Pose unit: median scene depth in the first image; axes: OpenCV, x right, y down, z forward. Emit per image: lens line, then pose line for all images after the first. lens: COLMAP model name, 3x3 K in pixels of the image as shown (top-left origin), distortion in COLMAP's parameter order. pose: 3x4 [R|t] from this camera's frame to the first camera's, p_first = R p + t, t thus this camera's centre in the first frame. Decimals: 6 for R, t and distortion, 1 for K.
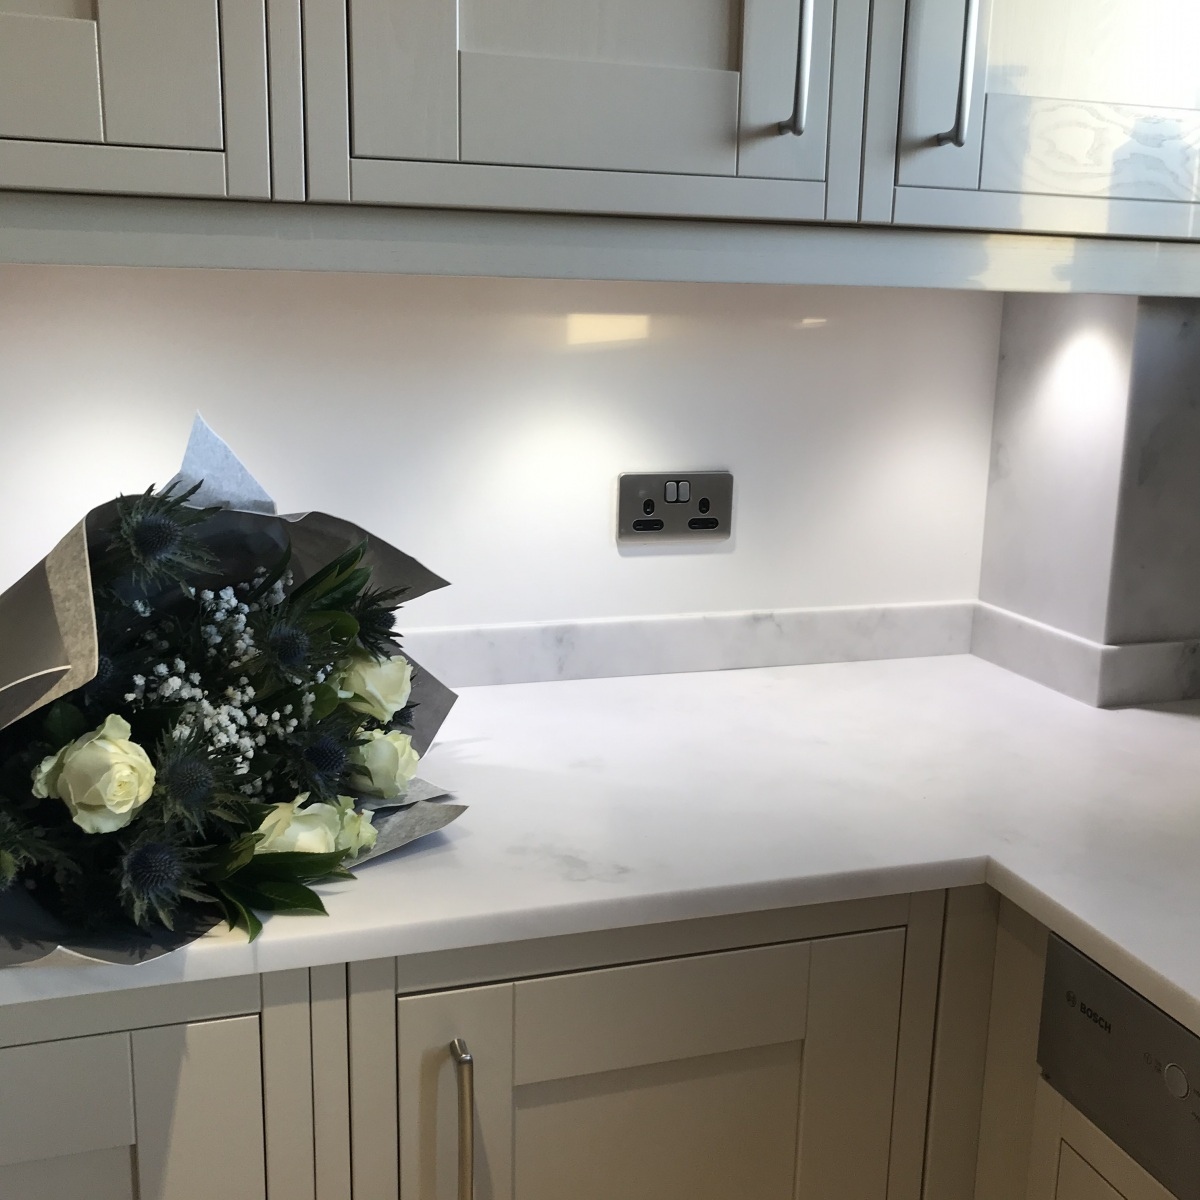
lens RADIAL K [[1326.4, 0, 617.9], [0, 1326.4, 597.9], [0, 0, 1]] dist [0.080281, 0.002376]
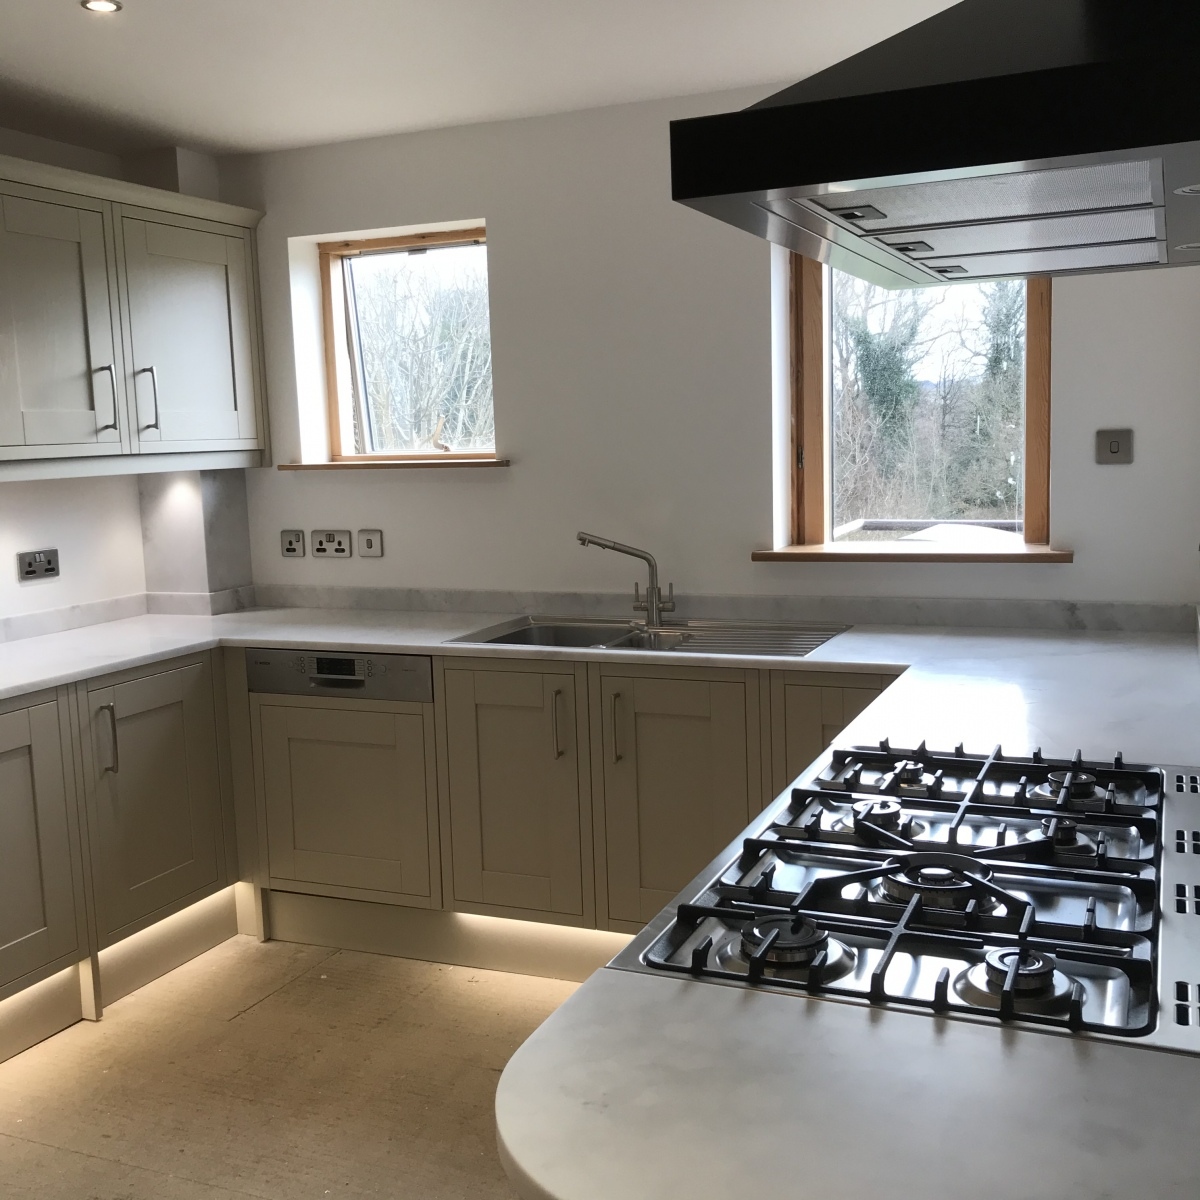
lens RADIAL K [[1326.4, 0, 617.9], [0, 1326.4, 597.9], [0, 0, 1]] dist [0.080281, 0.002376]
pose [[0.651832, -0.140391, 0.745256, -1.126534], [0.210750, 0.977540, -0.000183, 0.218837], [-0.728492, 0.157182, 0.666779, -1.433107]]
